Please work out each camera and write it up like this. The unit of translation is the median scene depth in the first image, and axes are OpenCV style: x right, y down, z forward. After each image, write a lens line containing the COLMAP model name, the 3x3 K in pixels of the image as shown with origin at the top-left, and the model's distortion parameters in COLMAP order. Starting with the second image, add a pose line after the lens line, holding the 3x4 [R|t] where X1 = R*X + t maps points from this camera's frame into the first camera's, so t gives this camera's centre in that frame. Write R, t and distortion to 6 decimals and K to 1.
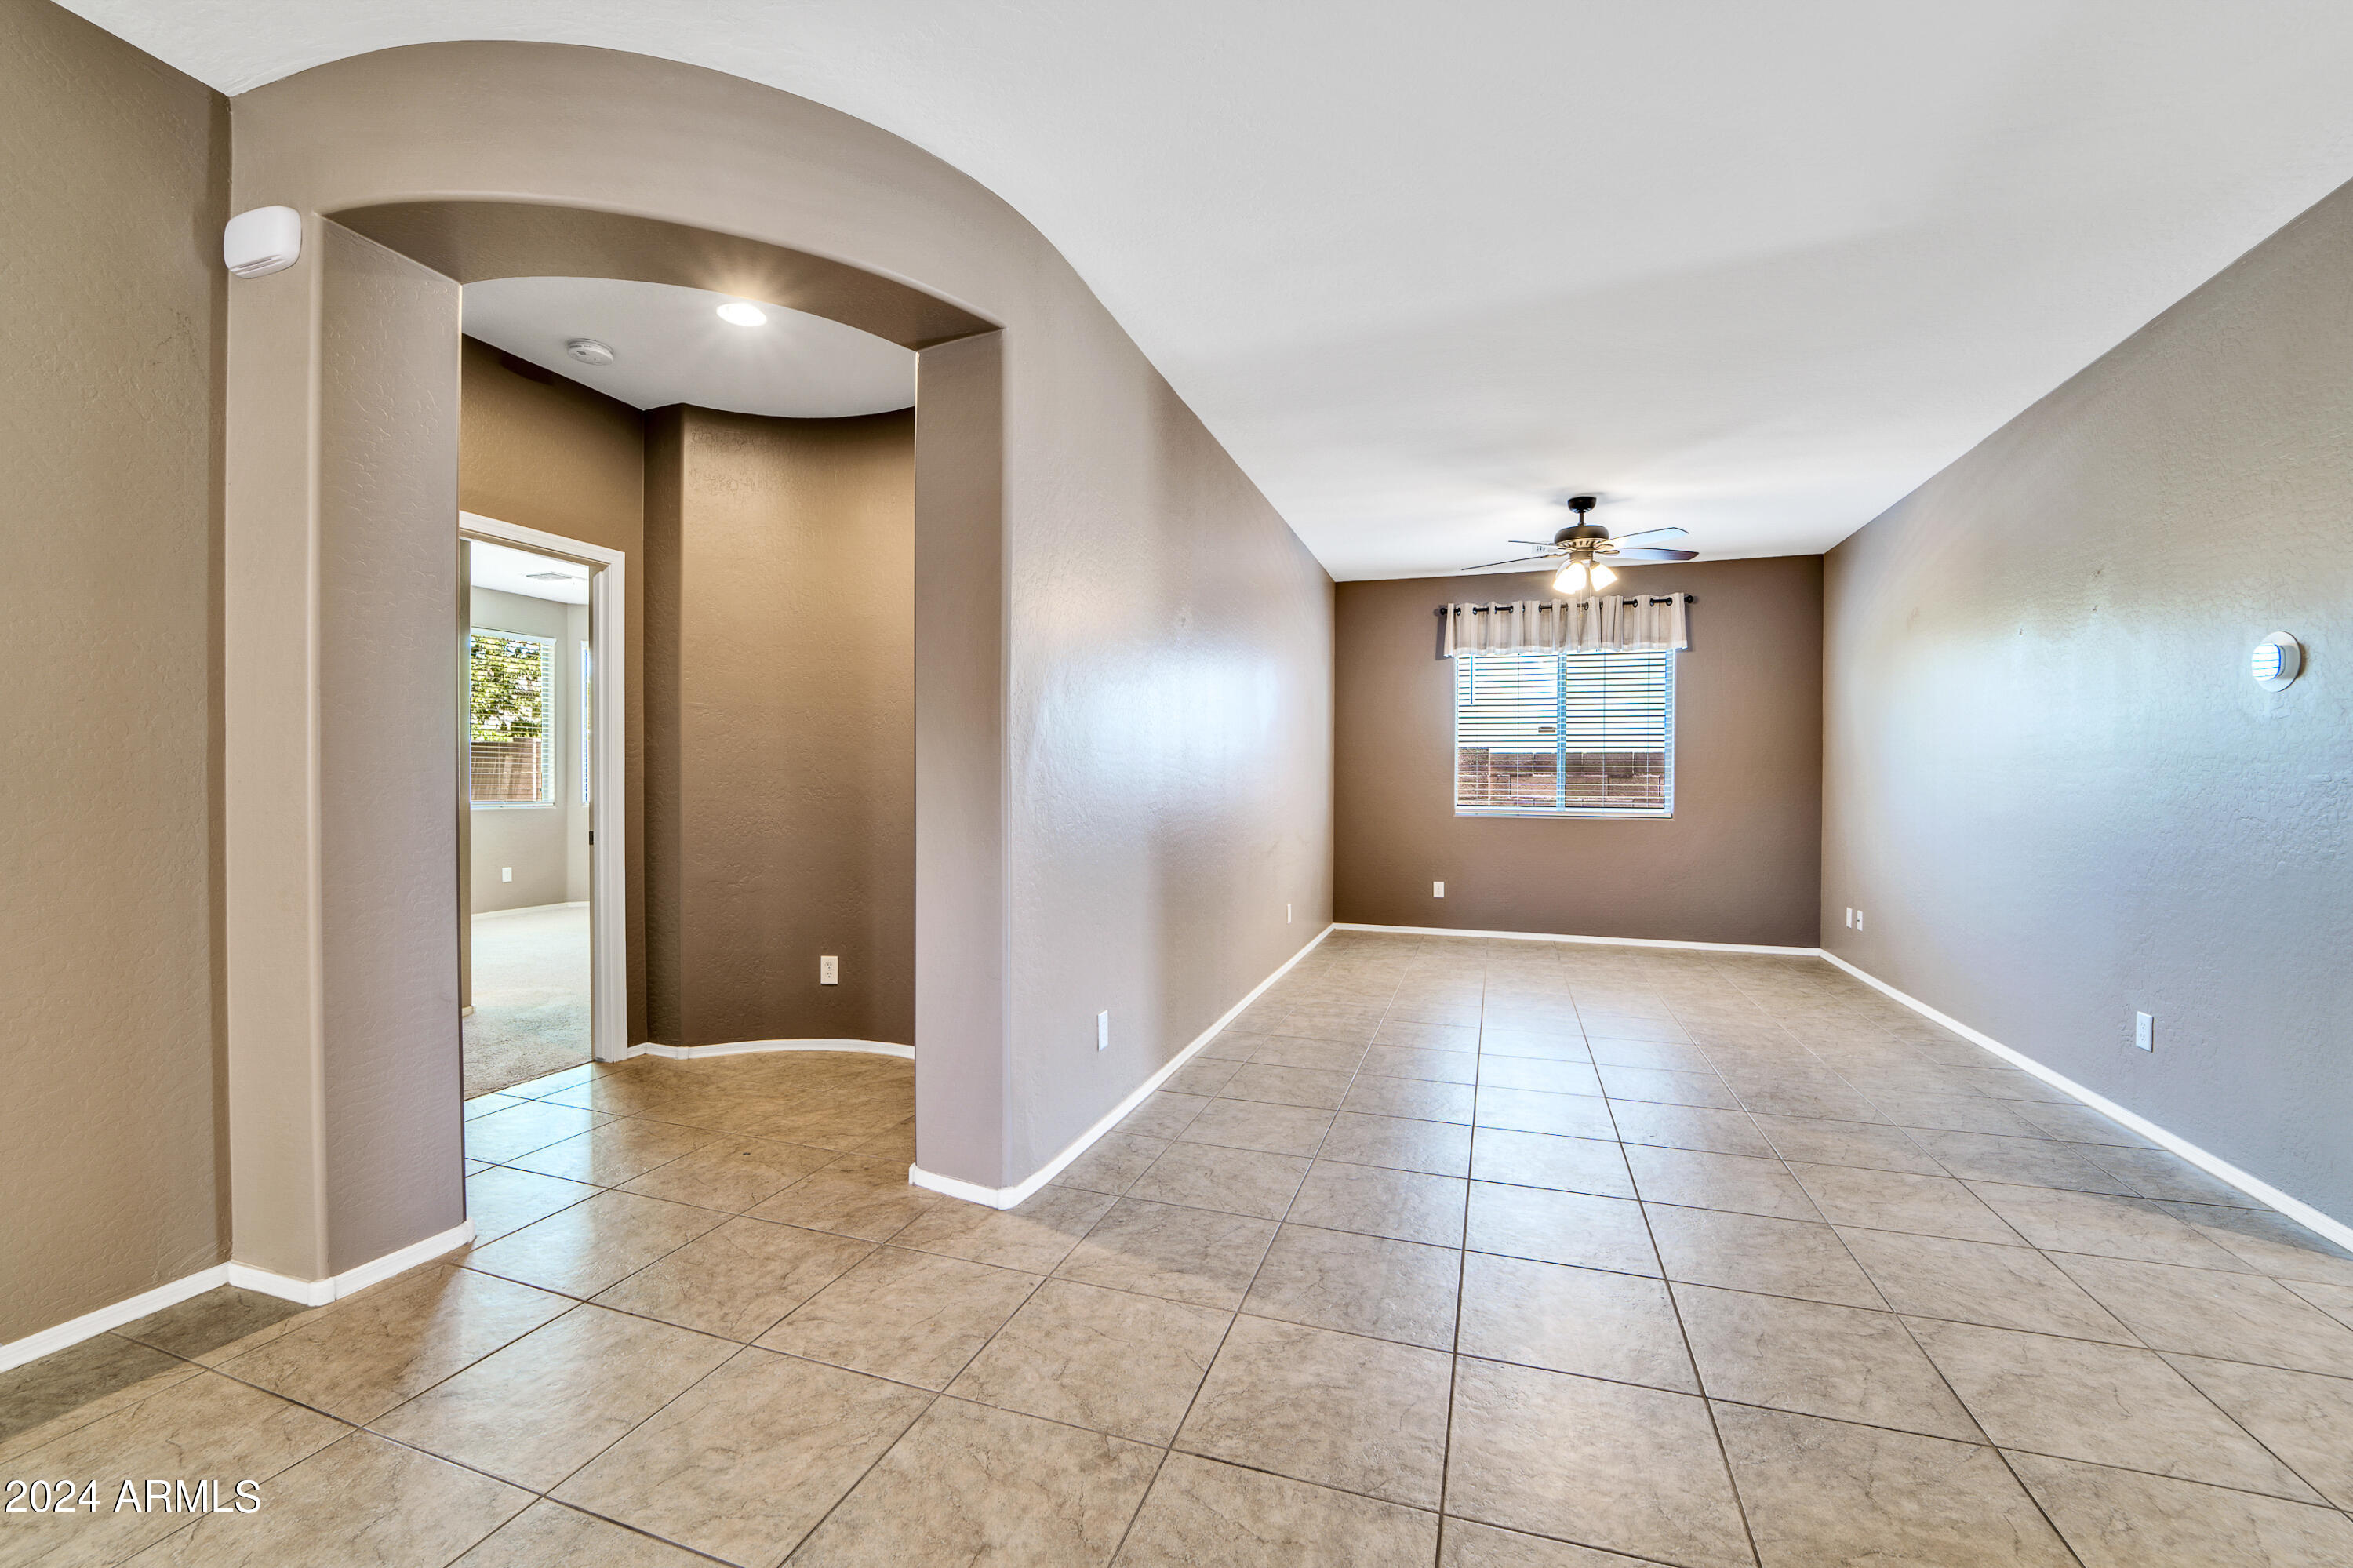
lens RADIAL K [[954.7, 0, 1165.9], [0, 954.7, 784.1], [0, 0, 1]] dist [-0.022844, -0.000266]
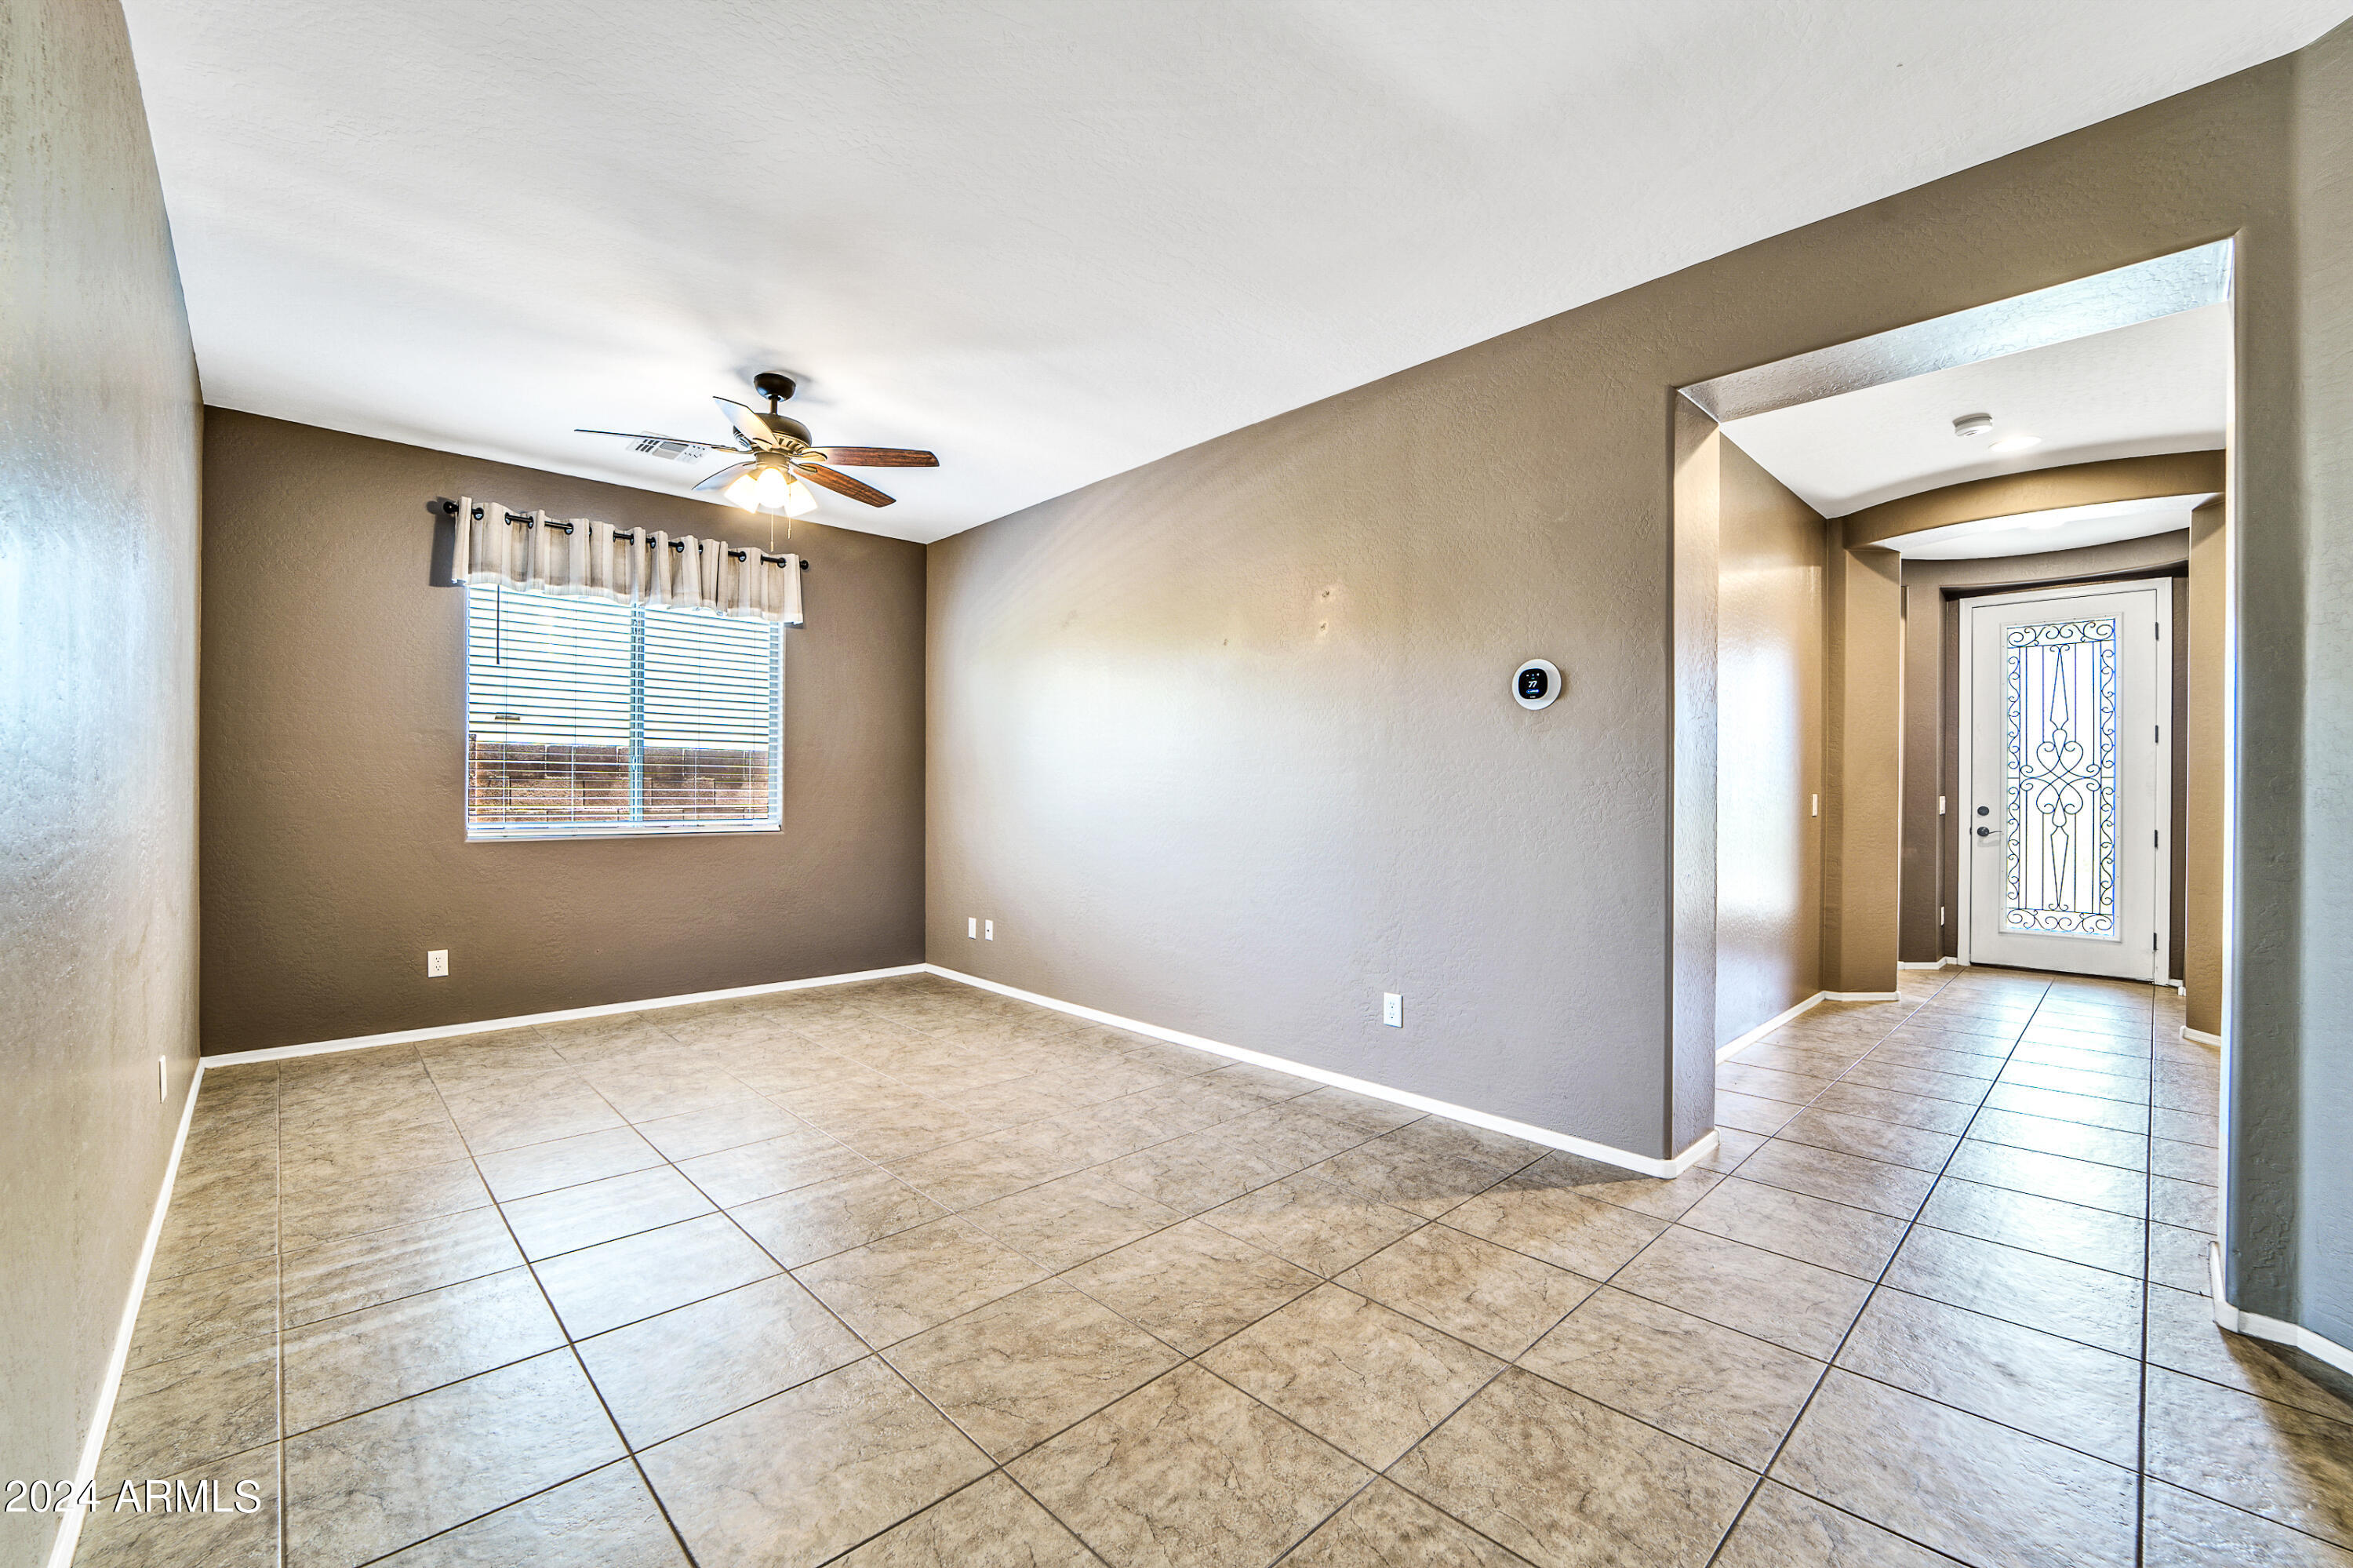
lens RADIAL K [[954.7, 0, 1174.5], [0, 954.7, 793.2], [0, 0, 1]] dist [-0.022844, -0.000266]
pose [[0.455111, -0.007355, 0.890404, -0.037814], [0.002712, 0.999973, 0.006874, -0.001206], [-0.890430, -0.000714, 0.455119, 0.334078]]
